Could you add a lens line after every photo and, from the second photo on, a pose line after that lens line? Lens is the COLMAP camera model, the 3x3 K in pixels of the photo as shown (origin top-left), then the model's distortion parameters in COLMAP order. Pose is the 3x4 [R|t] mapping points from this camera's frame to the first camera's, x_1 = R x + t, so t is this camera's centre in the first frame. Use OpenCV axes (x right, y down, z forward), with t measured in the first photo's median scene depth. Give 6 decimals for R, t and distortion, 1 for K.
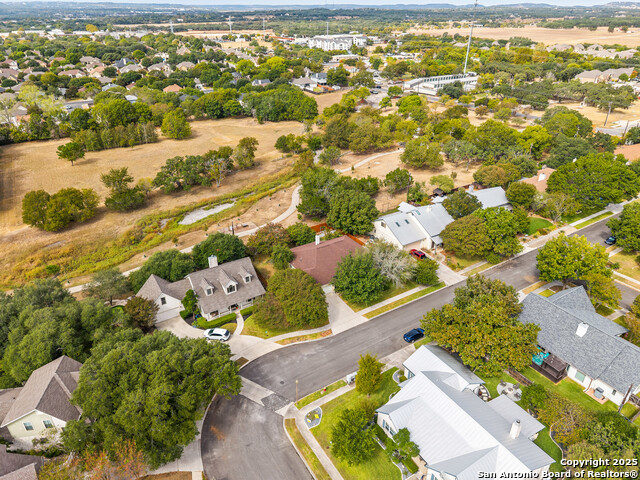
lens RADIAL K [[428.2, 0, 320.0], [0, 428.2, 240.0], [0, 0, 1]] dist [0.018340, -0.016296]
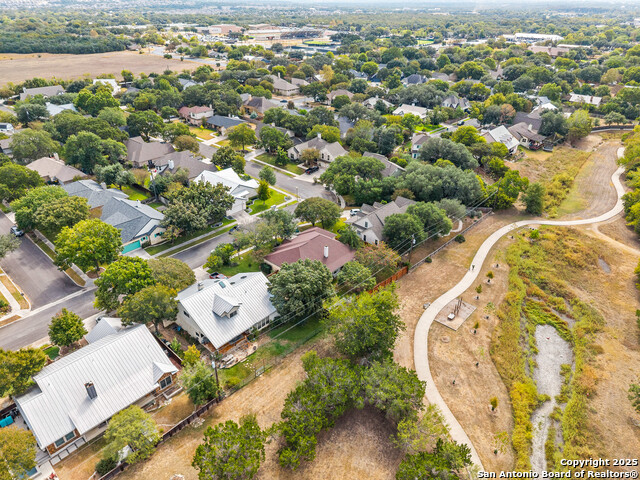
lens RADIAL K [[428.2, 0, 320.0], [0, 428.2, 240.0], [0, 0, 1]] dist [0.018340, -0.016296]
pose [[-0.961861, 0.132589, -0.239256, 0.113711], [-0.133064, 0.537404, 0.832761, -0.394973], [0.238992, 0.832837, -0.499265, 0.689168]]
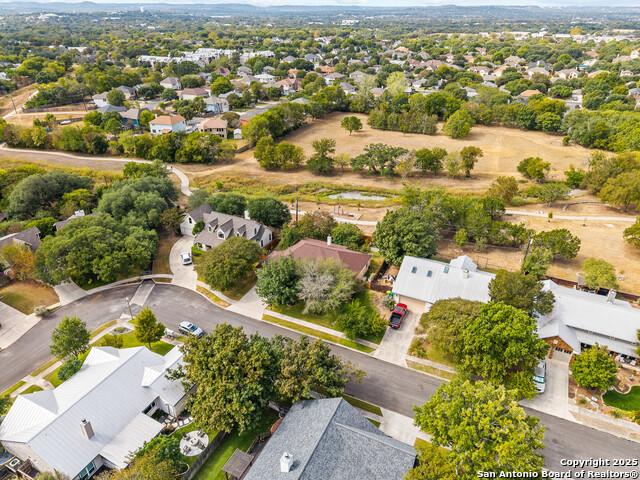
lens RADIAL K [[428.2, 0, 320.0], [0, 428.2, 240.0], [0, 0, 1]] dist [0.018340, -0.016296]
pose [[0.534662, 0.397670, -0.745651, 0.323777], [-0.403718, 0.895353, 0.188026, -0.081017], [0.742393, 0.200502, 0.639258, 0.175825]]
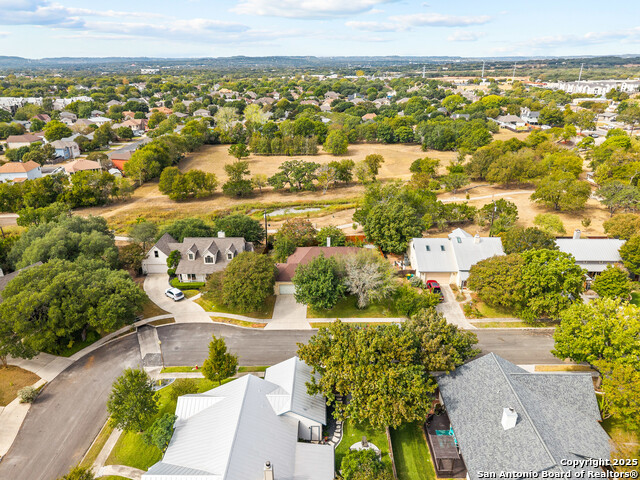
lens RADIAL K [[428.2, 0, 320.0], [0, 428.2, 240.0], [0, 0, 1]] dist [0.018340, -0.016296]
pose [[0.840867, 0.200078, -0.502904, 0.208151], [-0.249191, 0.967940, -0.031563, 0.013192], [0.480466, 0.151859, 0.863766, 0.087763]]
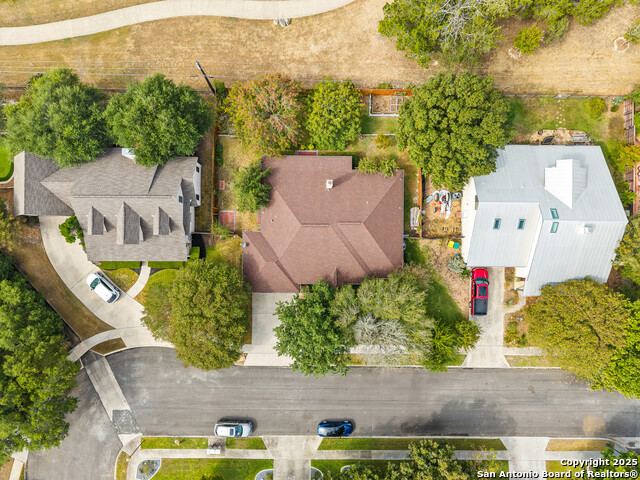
lens RADIAL K [[428.2, 0, 320.0], [0, 428.2, 240.0], [0, 0, 1]] dist [0.018340, -0.016296]
pose [[0.845267, 0.534314, 0.005701, 0.008551], [-0.266049, 0.411580, 0.871677, -0.200537], [0.463402, -0.738316, 0.490048, 0.320749]]
